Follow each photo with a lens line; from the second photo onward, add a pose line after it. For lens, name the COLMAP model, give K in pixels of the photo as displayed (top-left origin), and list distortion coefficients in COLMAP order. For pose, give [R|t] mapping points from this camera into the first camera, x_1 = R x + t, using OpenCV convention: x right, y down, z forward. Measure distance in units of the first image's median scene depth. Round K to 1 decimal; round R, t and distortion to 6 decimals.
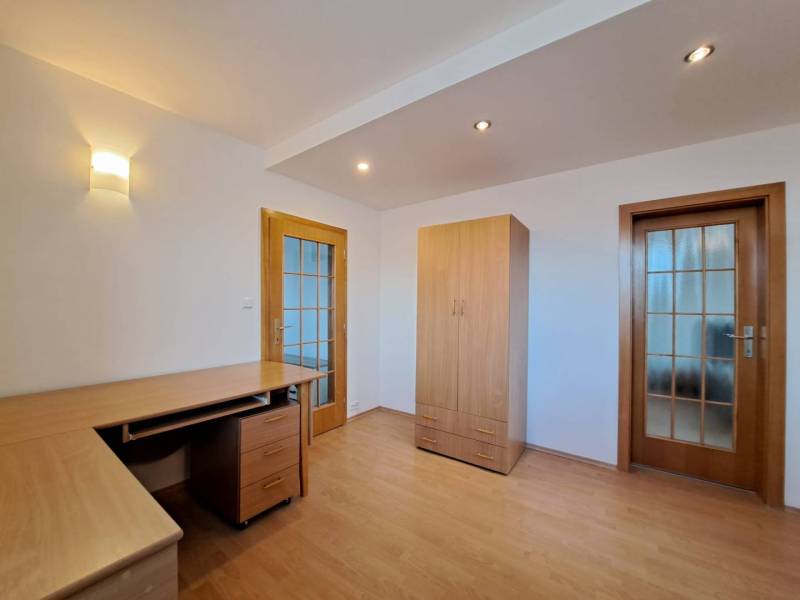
lens RADIAL K [[318.3, 0, 391.7], [0, 318.3, 302.7], [0, 0, 1]] dist [-0.017850, -0.000235]
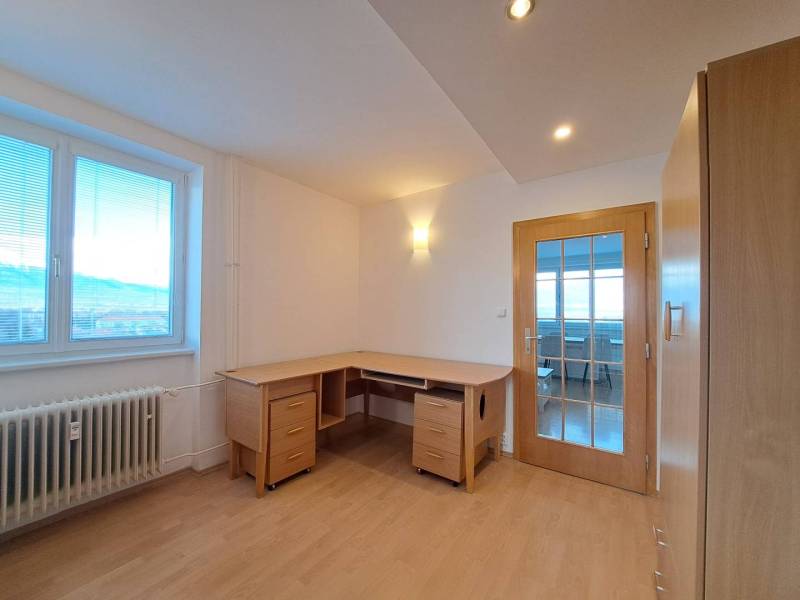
lens RADIAL K [[318.3, 0, 391.7], [0, 318.3, 302.7], [0, 0, 1]] dist [-0.017850, -0.000235]
pose [[0.018619, -0.023906, -0.999541, 0.851446], [-0.003678, 0.999706, -0.023978, -0.006171], [0.999820, 0.004123, 0.018526, 0.755797]]
